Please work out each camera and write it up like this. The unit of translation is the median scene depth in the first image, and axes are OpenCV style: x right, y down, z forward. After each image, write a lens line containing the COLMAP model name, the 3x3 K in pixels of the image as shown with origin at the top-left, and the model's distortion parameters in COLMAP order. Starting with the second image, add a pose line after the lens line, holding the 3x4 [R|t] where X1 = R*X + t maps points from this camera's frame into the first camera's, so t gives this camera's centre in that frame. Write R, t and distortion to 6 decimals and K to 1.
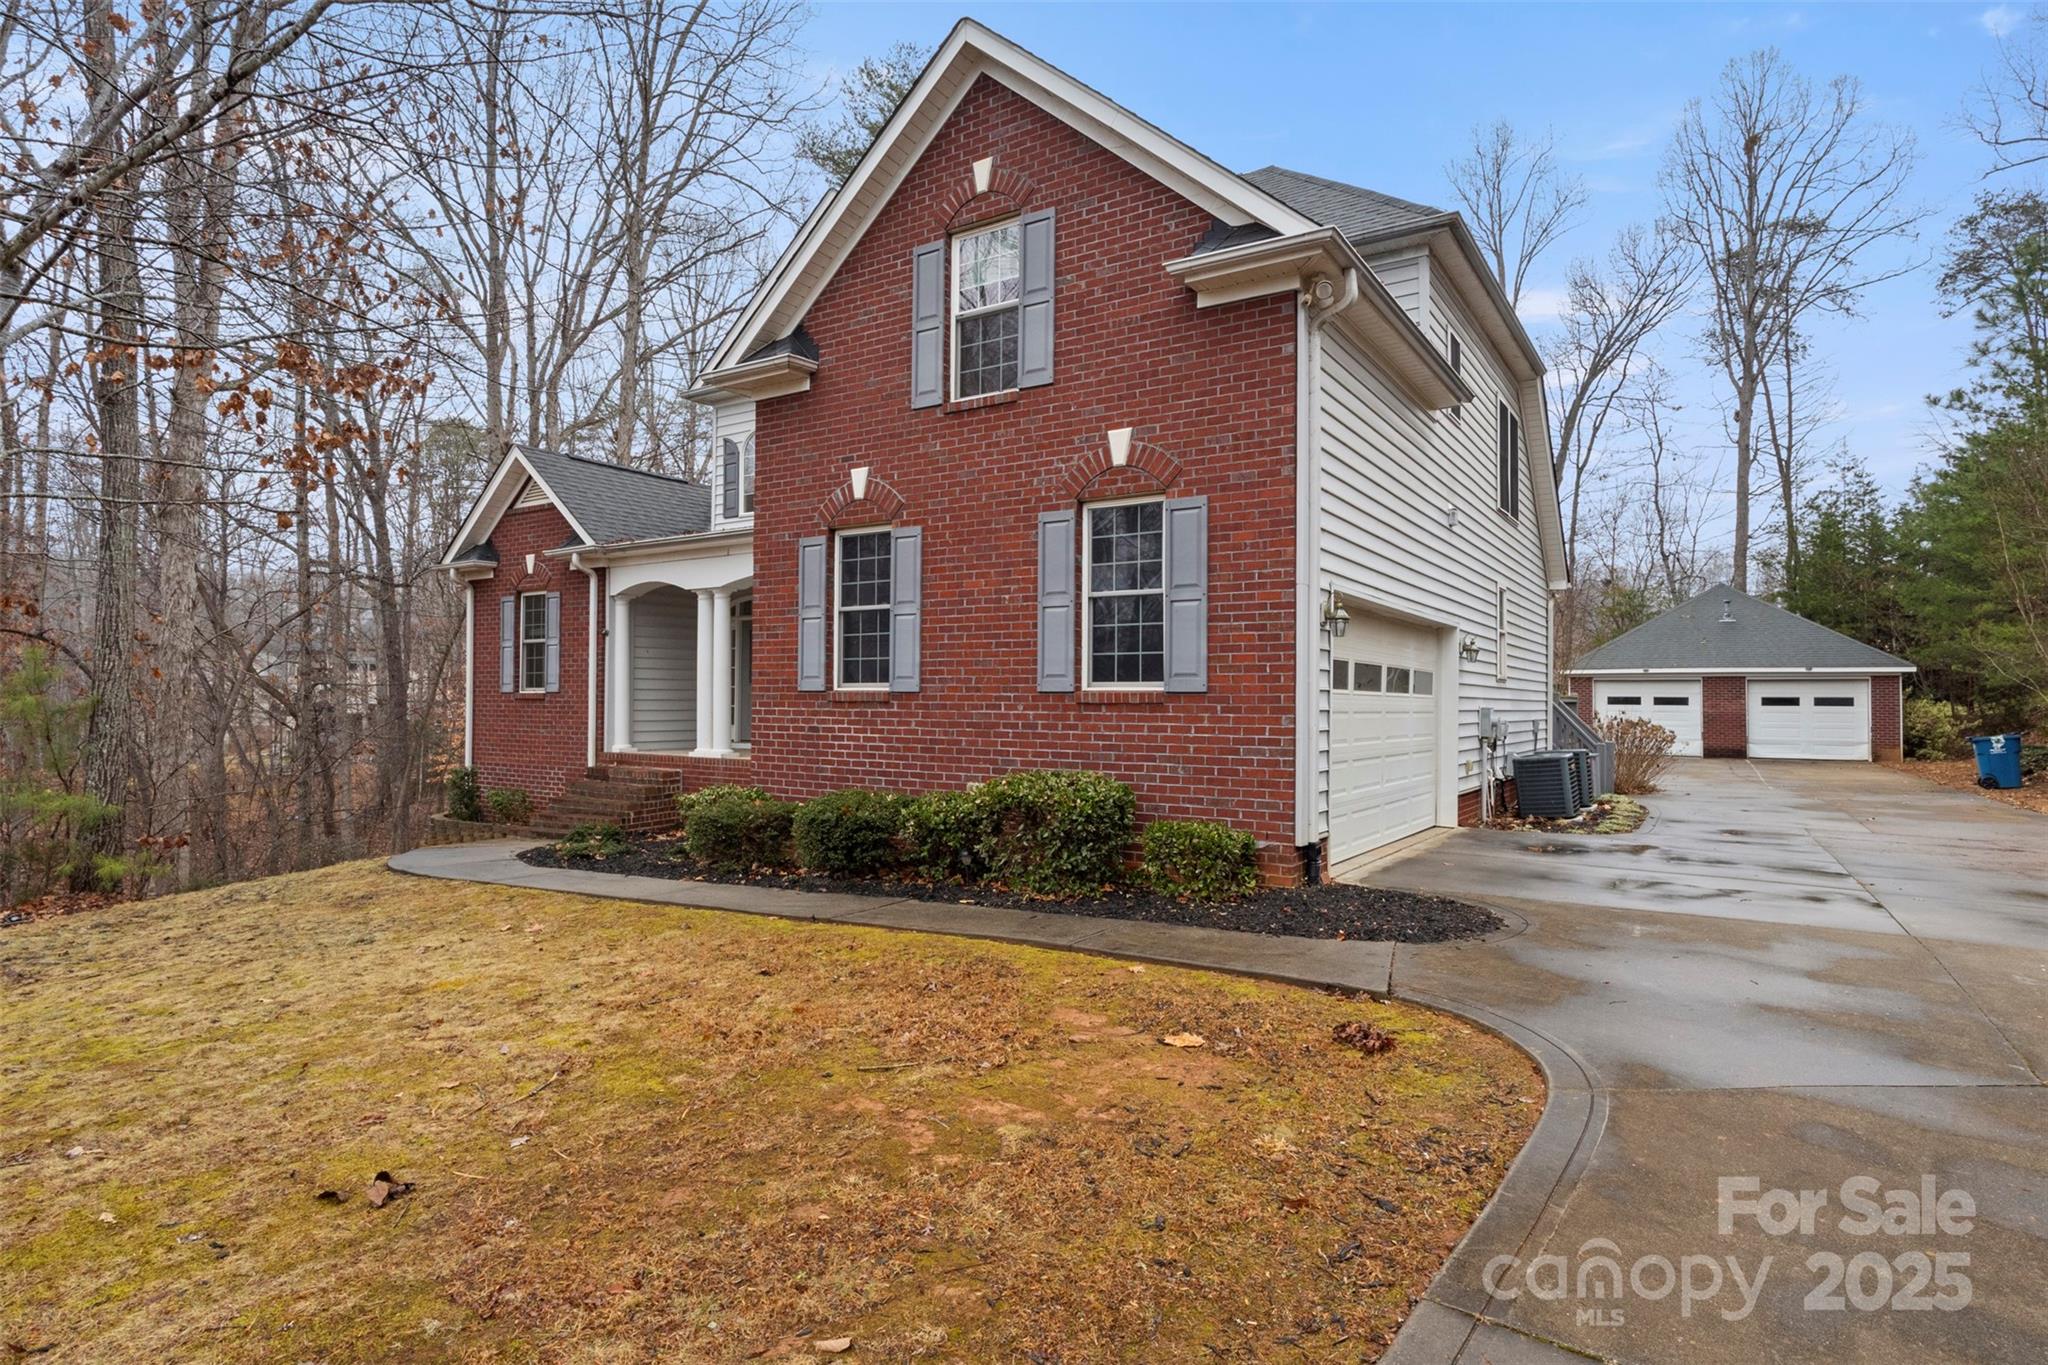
lens RADIAL K [[1108.1, 0, 1004.2], [0, 1108.1, 677.5], [0, 0, 1]] dist [0.006346, 0.001861]
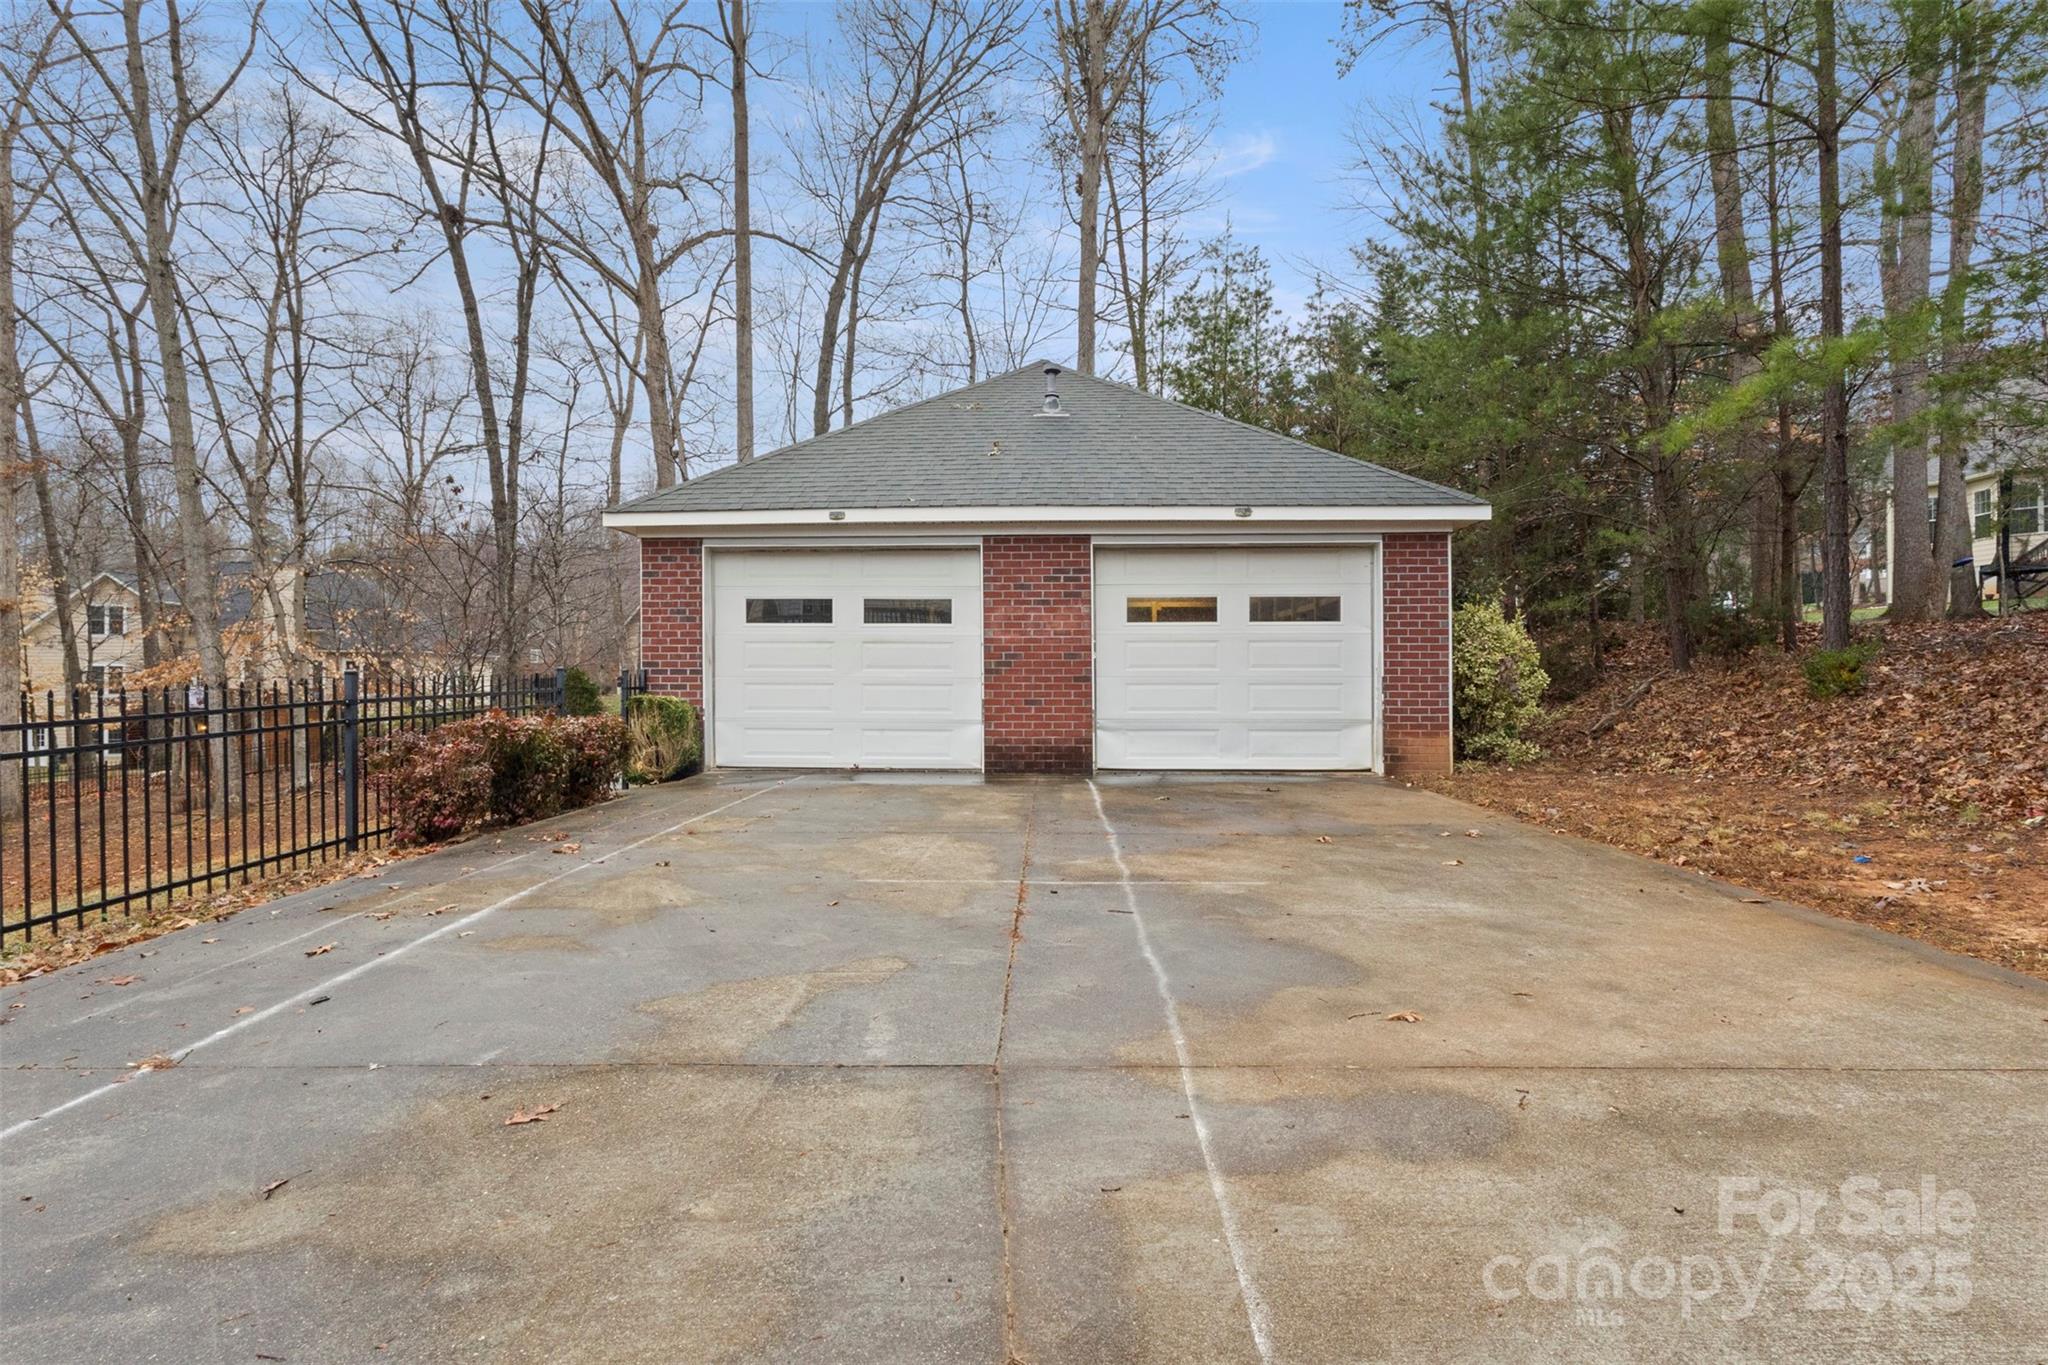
lens RADIAL K [[953.8, 0, 1027.8], [0, 953.8, 684.2], [0, 0, 1]] dist [0.003218, 0.000818]
pose [[0.864441, -0.006238, 0.502696, 0.504467], [-0.004228, 0.999797, 0.019677, 0.039112], [-0.502717, -0.019136, 0.864239, 0.758455]]
